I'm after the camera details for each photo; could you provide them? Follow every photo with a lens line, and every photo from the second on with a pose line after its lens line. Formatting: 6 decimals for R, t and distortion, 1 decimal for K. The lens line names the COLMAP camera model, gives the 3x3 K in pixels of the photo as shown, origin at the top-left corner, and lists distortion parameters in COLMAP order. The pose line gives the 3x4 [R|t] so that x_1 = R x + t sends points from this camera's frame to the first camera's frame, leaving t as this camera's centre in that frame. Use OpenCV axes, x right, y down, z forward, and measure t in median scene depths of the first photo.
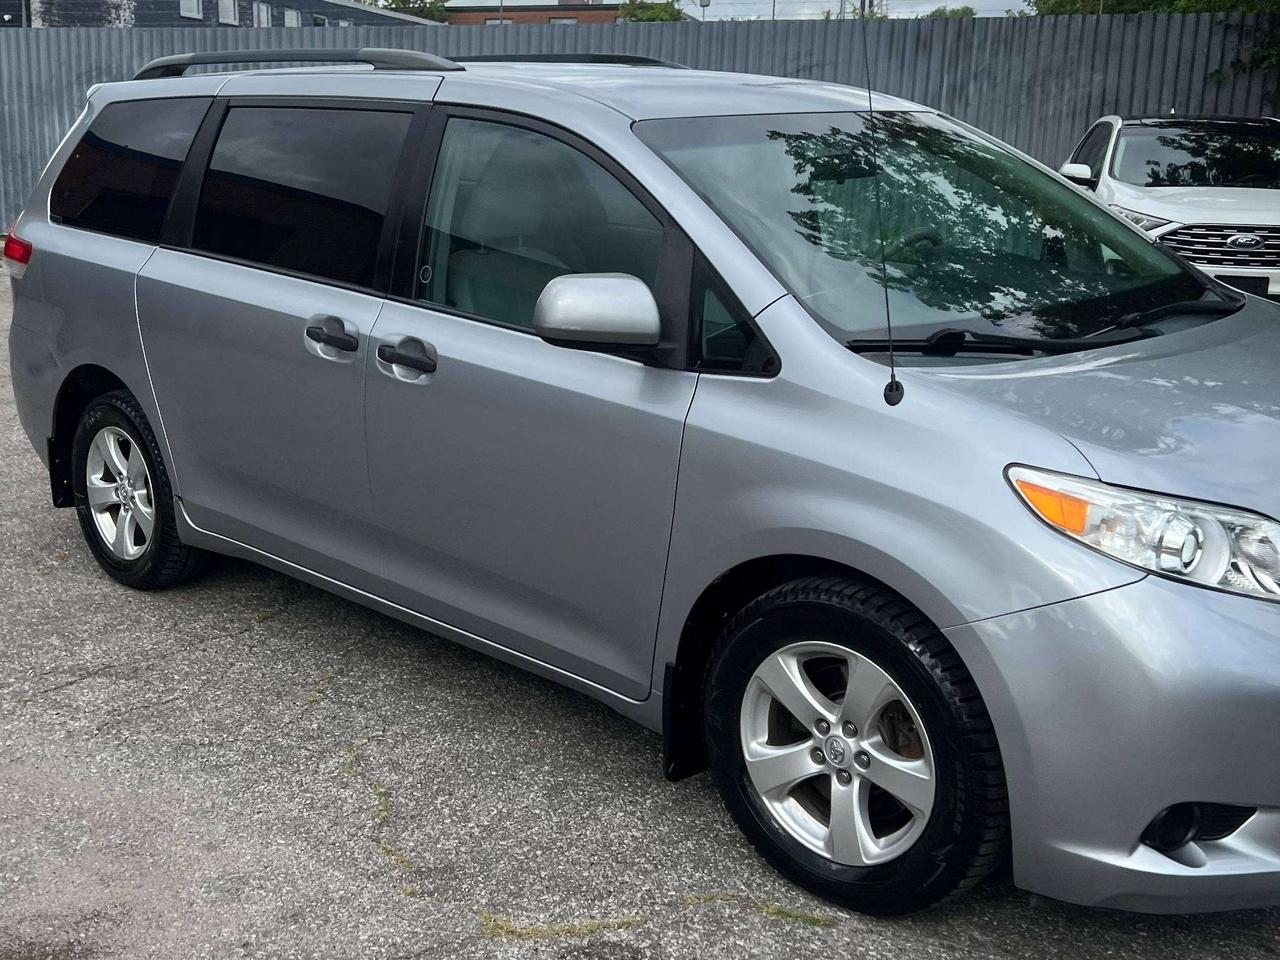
lens RADIAL K [[1252.9, 0, 654.5], [0, 1252.9, 525.5], [0, 0, 1]] dist [0.007060, 0.017421]
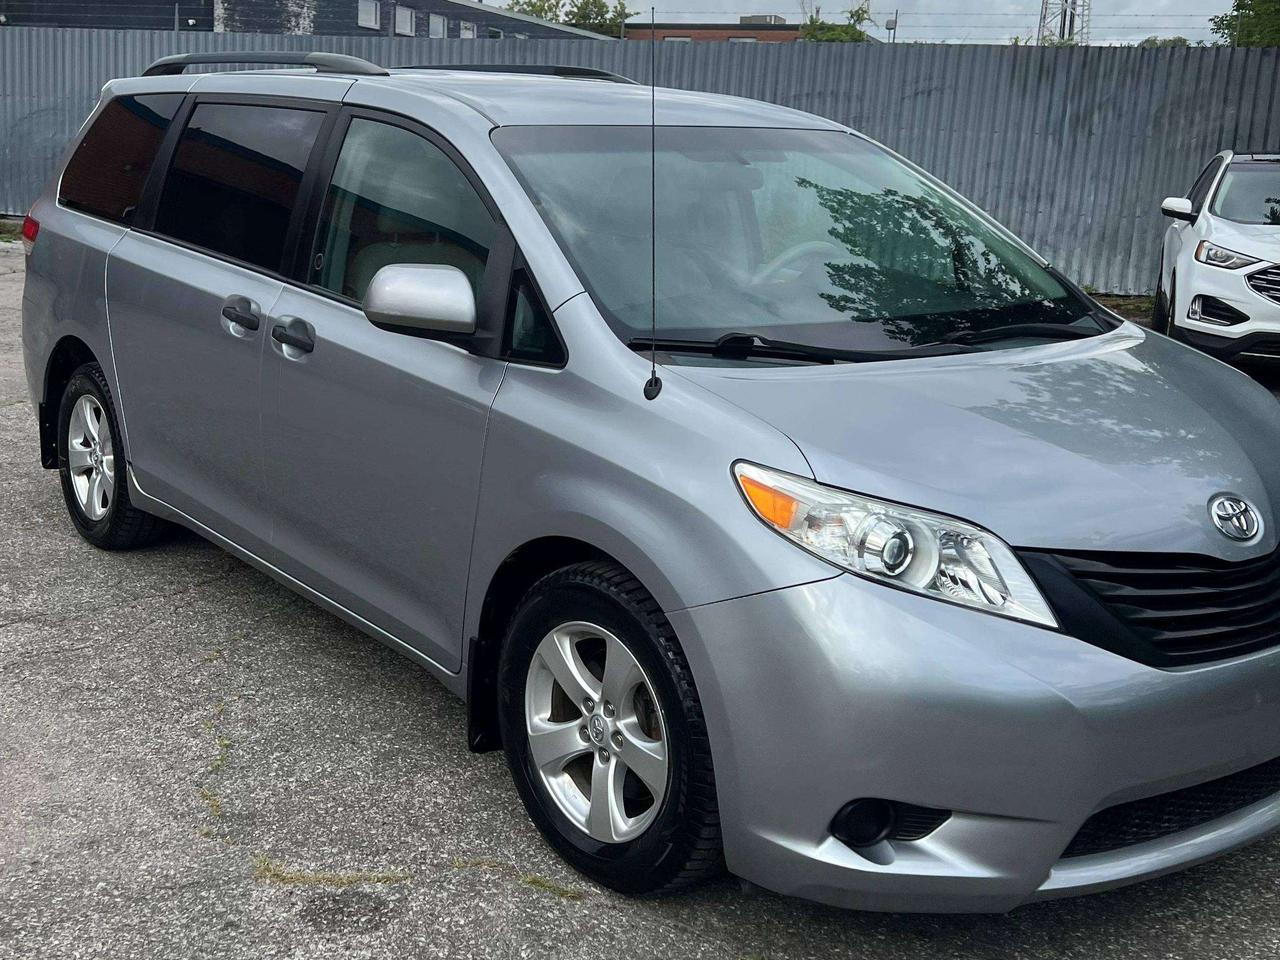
lens RADIAL K [[1271.1, 0, 640.0], [0, 1271.1, 480.0], [0, 0, 1]] dist [0.013042, -0.001800]
pose [[0.992949, 0.064652, -0.099359, 0.234411], [-0.069392, 0.996573, -0.045016, 0.016184], [0.096108, 0.051593, 0.994033, -0.047724]]
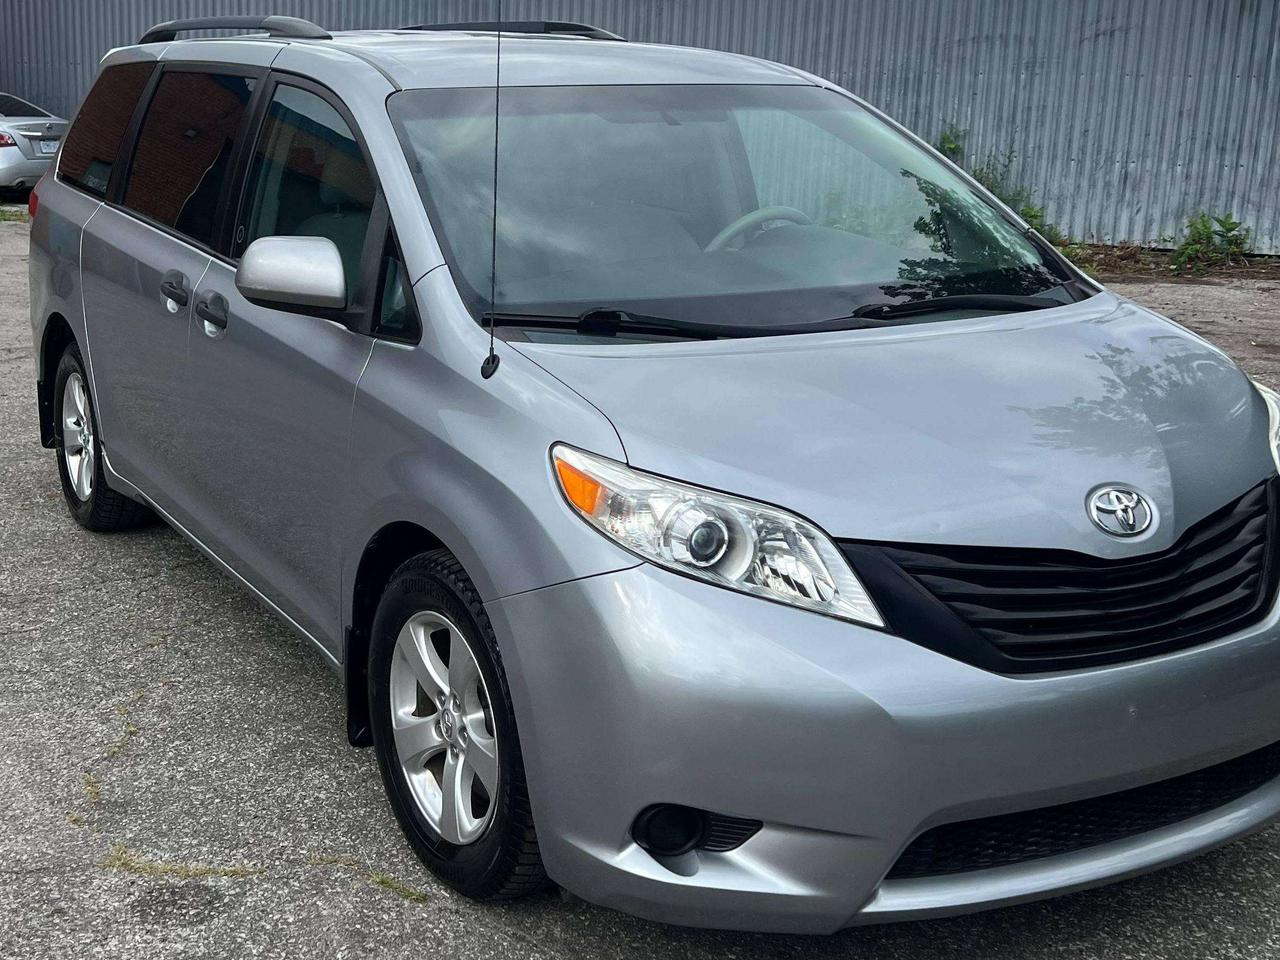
lens RADIAL K [[1374.9, 0, 640.0], [0, 1374.9, 480.0], [0, 0, 1]] dist [0.041258, -0.053931]
pose [[0.974391, 0.075526, -0.211799, 0.439634], [-0.082840, 0.996227, -0.025862, 0.002426], [0.209047, 0.042745, 0.976971, -0.033298]]
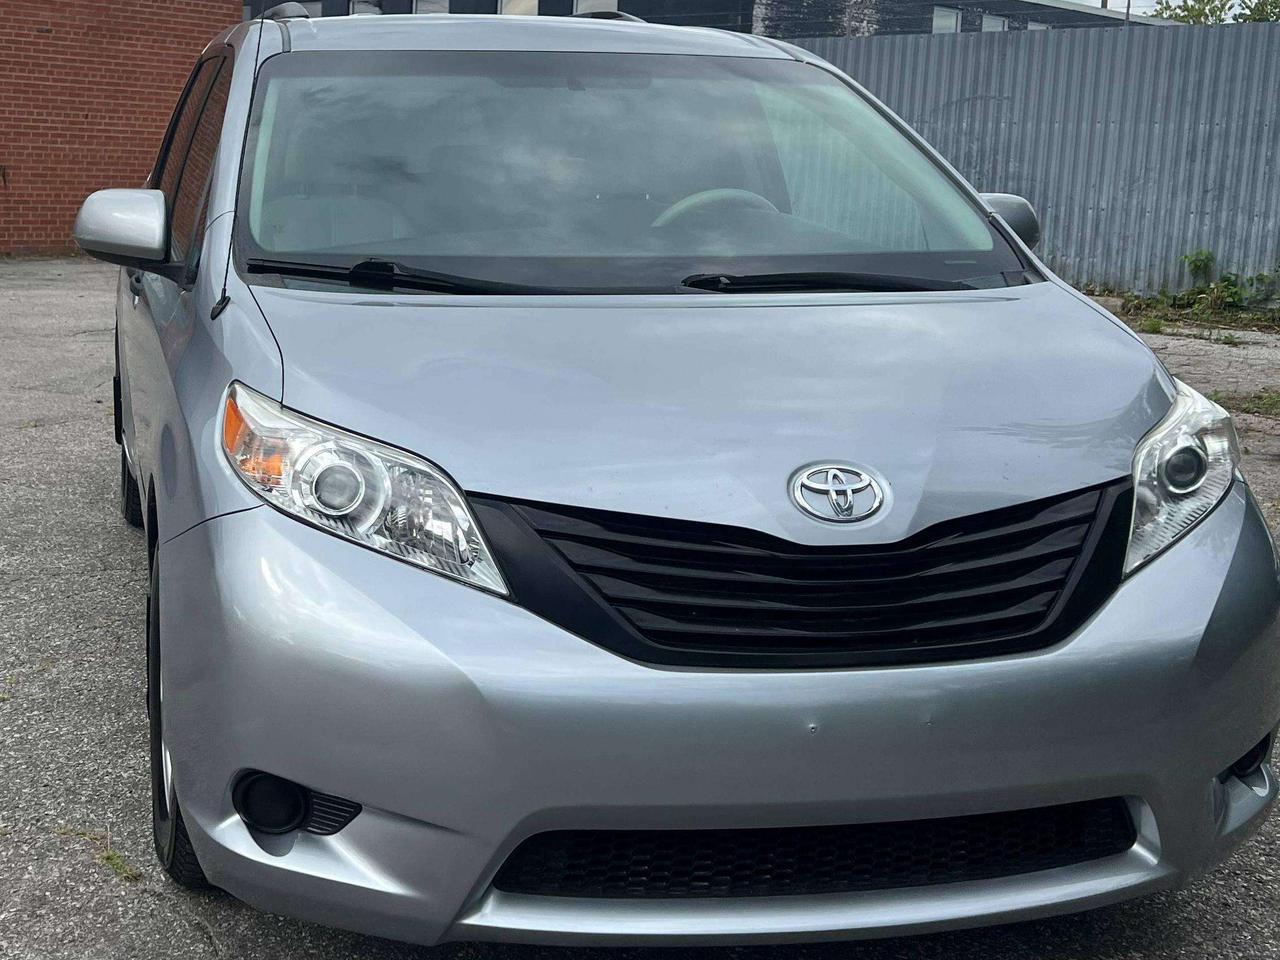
lens RADIAL K [[1510.5, 0, 635.1], [0, 1510.5, 441.7], [0, 0, 1]] dist [0.011055, -0.007355]
pose [[0.893213, 0.109564, -0.436080, 0.786955], [-0.159525, 0.983985, -0.079527, 0.027681], [0.420383, 0.140601, 0.896387, 0.099782]]
